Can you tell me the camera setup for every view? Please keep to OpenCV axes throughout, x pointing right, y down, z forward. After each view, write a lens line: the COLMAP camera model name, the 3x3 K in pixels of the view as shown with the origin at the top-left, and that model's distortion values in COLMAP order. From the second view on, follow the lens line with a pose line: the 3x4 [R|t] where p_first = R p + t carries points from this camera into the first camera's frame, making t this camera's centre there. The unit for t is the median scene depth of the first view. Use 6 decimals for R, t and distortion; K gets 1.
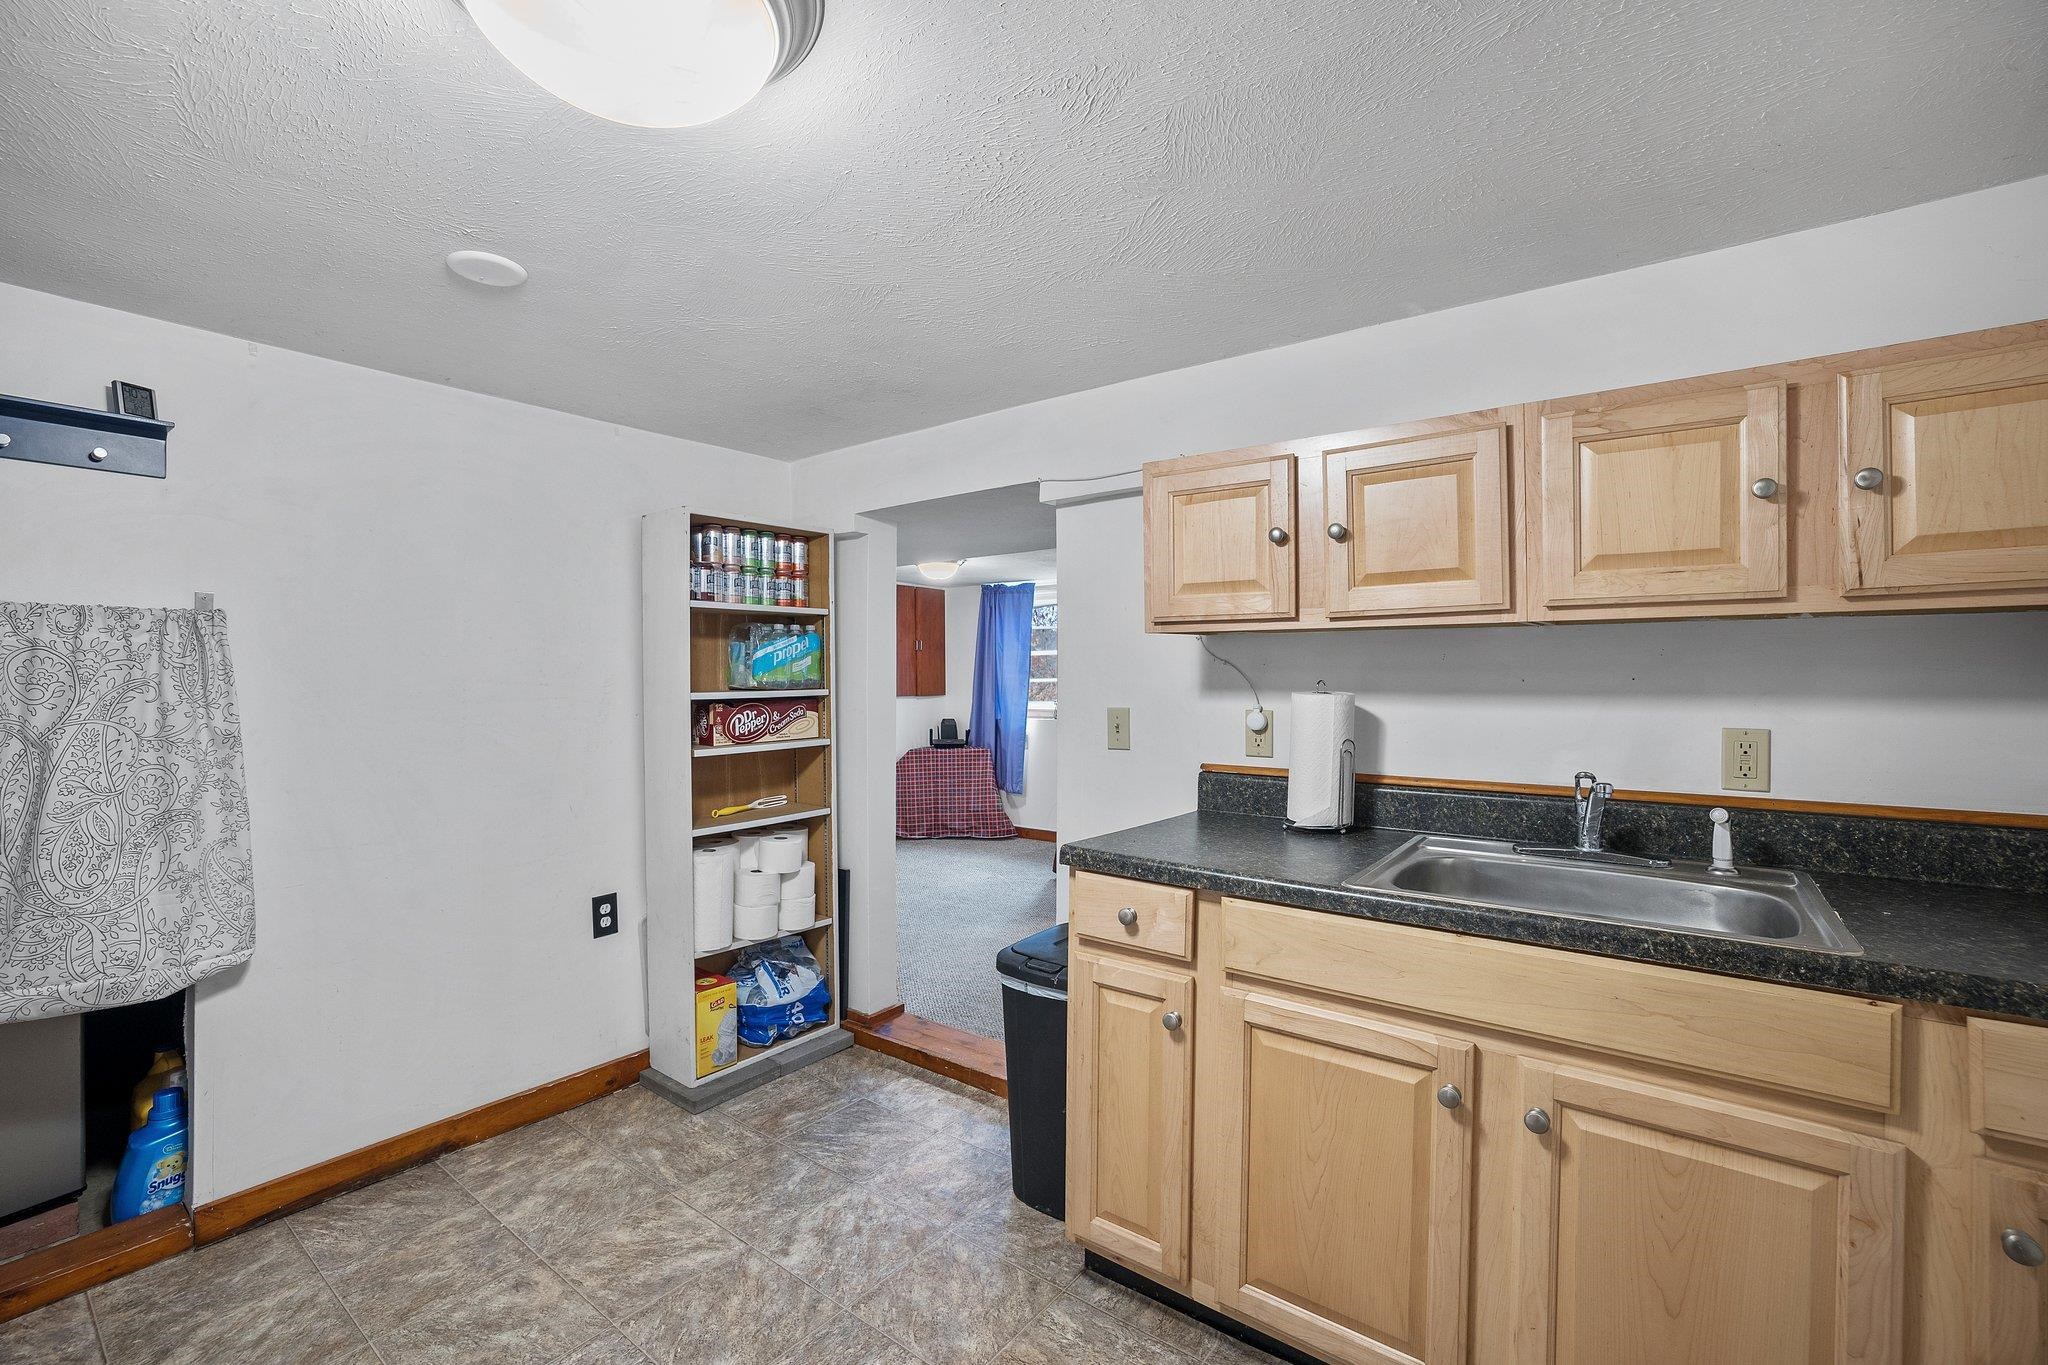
lens RADIAL K [[885.5, 0, 1021.7], [0, 885.5, 676.4], [0, 0, 1]] dist [-0.015224, 0.000775]
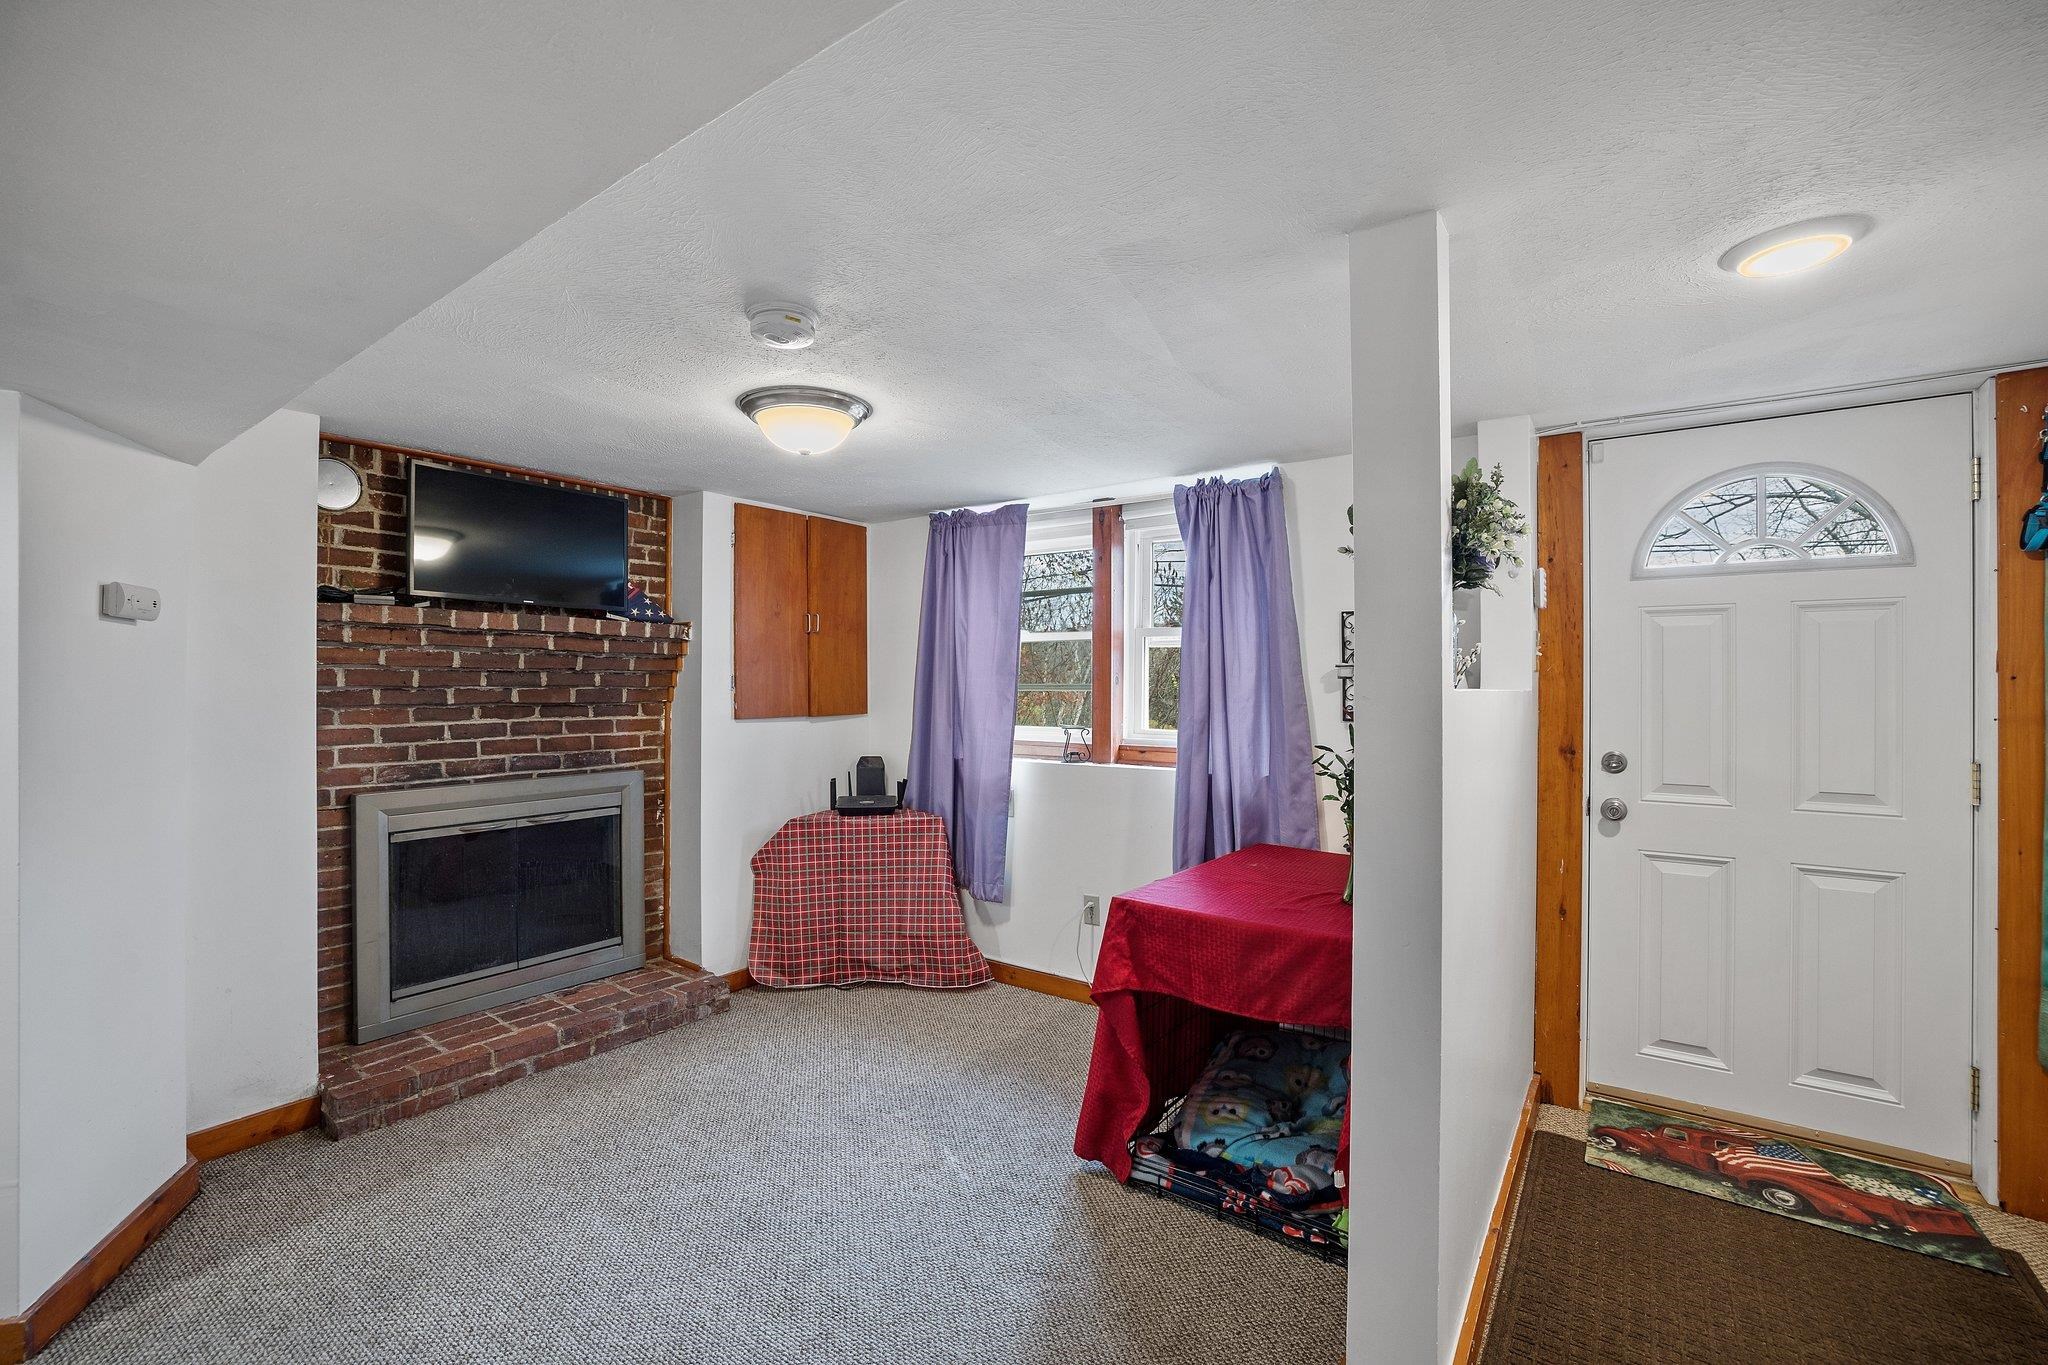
lens RADIAL K [[885.5, 0, 1022.2], [0, 885.5, 682.0], [0, 0, 1]] dist [-0.015224, 0.000775]
pose [[0.999708, 0.002638, 0.024039, -0.001153], [-0.002592, 0.999995, -0.001945, 0.001697], [-0.024044, 0.001883, 0.999709, 0.462161]]
